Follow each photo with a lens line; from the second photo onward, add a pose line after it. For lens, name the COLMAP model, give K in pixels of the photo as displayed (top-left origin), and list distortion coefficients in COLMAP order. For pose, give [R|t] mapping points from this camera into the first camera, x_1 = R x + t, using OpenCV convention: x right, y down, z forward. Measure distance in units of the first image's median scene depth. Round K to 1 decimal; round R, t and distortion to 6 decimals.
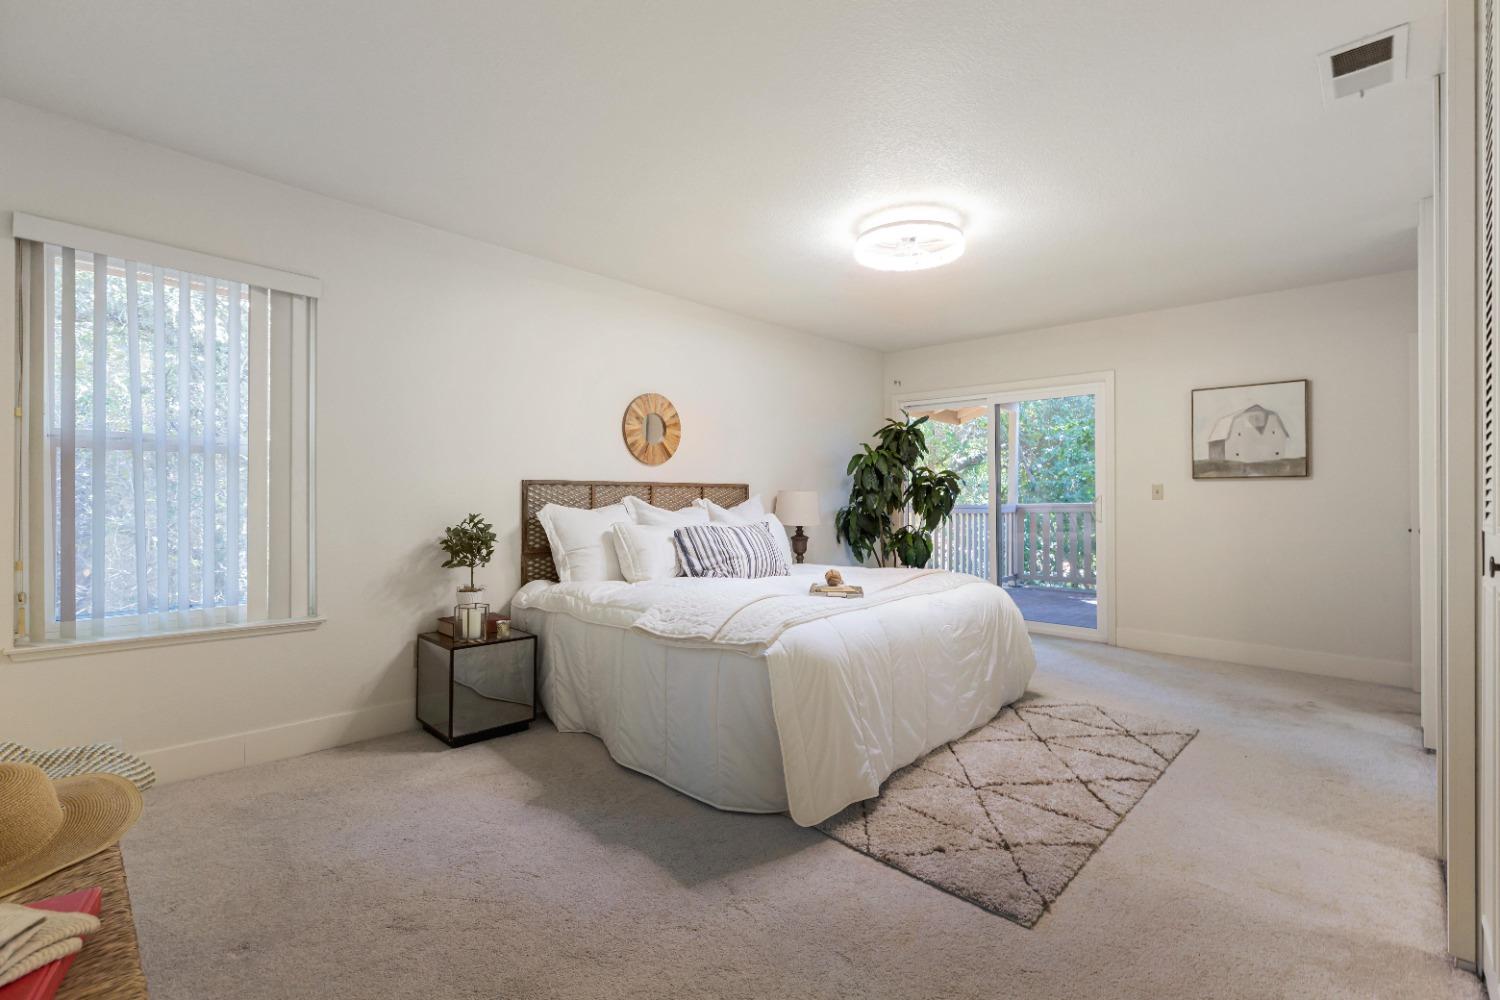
lens RADIAL K [[682.3, 0, 757.6], [0, 682.3, 487.0], [0, 0, 1]] dist [-0.000178, -0.000112]
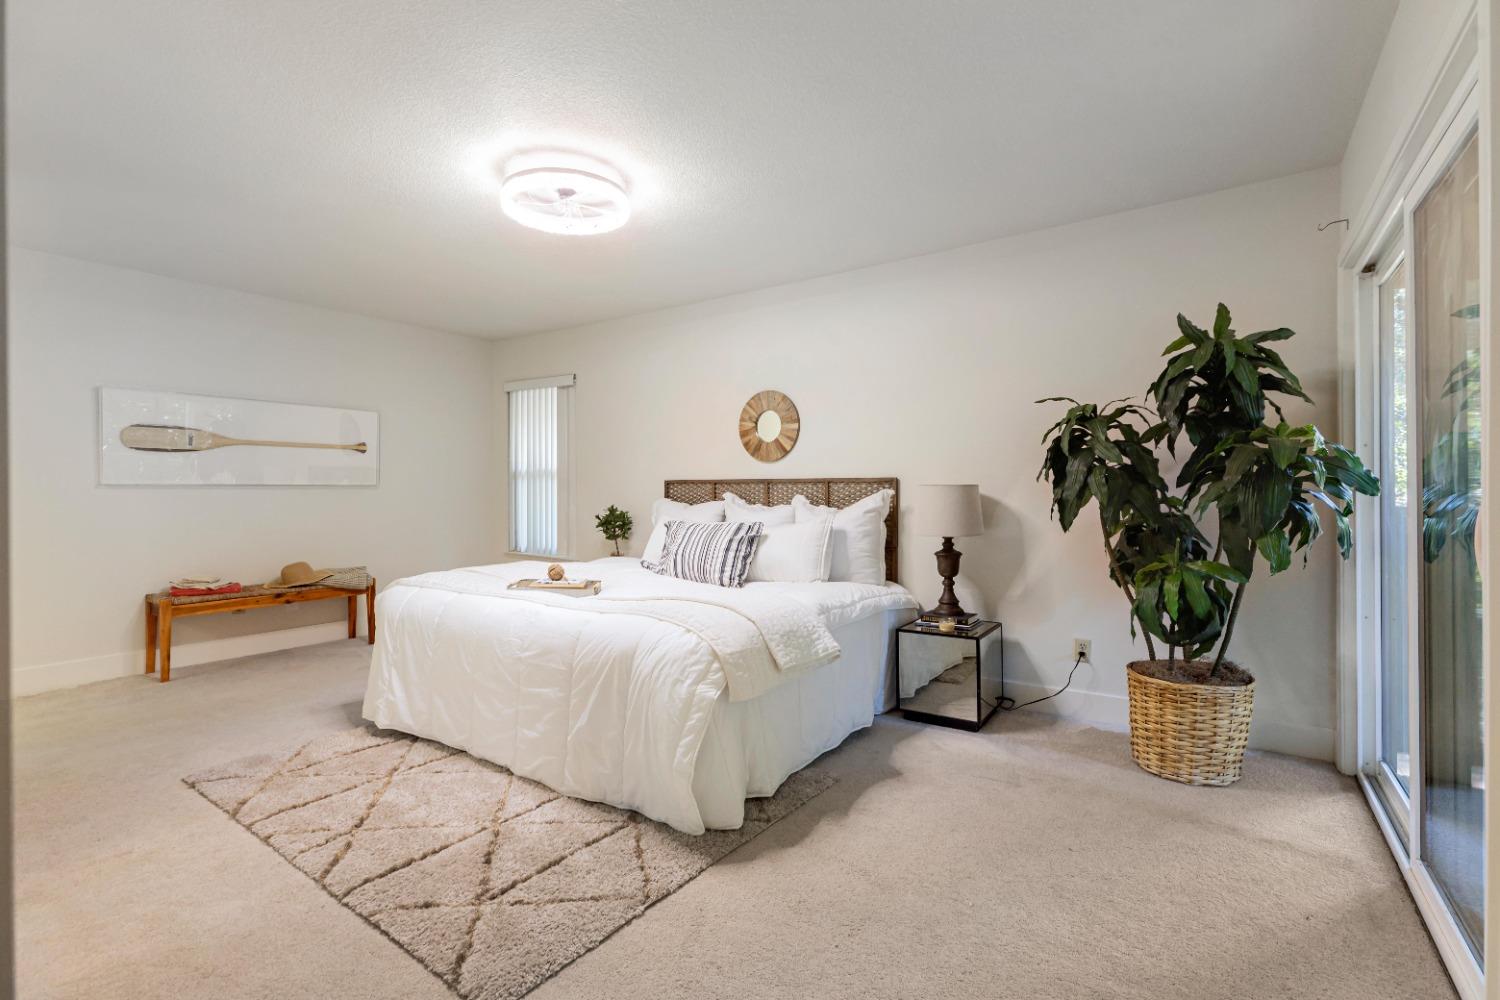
lens RADIAL K [[682.3, 0, 757.6], [0, 682.3, 487.0], [0, 0, 1]] dist [-0.000178, -0.000112]
pose [[0.152660, -0.014191, -0.988177, 0.913035], [0.010699, 0.999862, -0.012706, 0.018836], [0.988221, -0.008632, 0.152791, 0.906314]]
